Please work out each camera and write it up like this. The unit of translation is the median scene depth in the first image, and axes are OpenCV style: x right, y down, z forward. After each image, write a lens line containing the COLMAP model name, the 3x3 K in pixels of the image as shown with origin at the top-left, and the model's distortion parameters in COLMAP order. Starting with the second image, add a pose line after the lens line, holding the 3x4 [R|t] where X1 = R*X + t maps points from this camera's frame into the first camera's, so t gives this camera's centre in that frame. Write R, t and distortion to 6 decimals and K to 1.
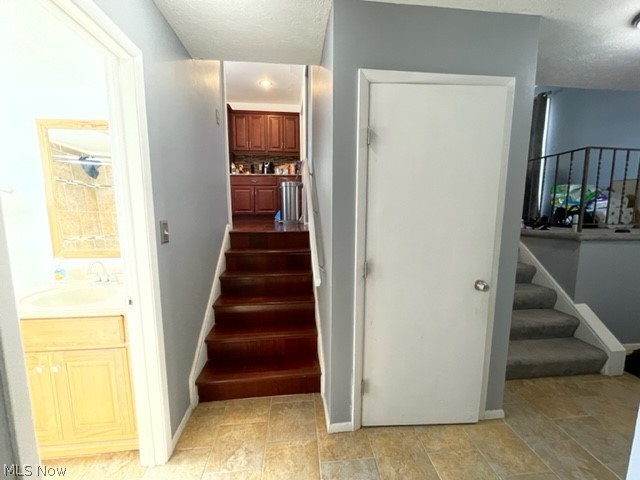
lens RADIAL K [[262.2, 0, 319.5], [0, 262.2, 243.4], [0, 0, 1]] dist [-0.003029, 0.000175]
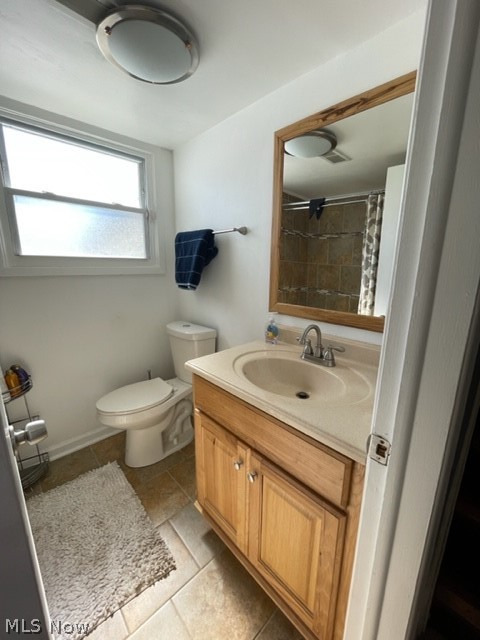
lens RADIAL K [[262.2, 0, 239.3], [0, 262.2, 321.4], [0, 0, 1]] dist [-0.003029, 0.000175]
pose [[0.607311, 0.168772, -0.776331, -0.430254], [-0.107036, 0.985648, 0.130544, -0.013717], [0.787221, 0.003814, 0.616660, 0.418875]]
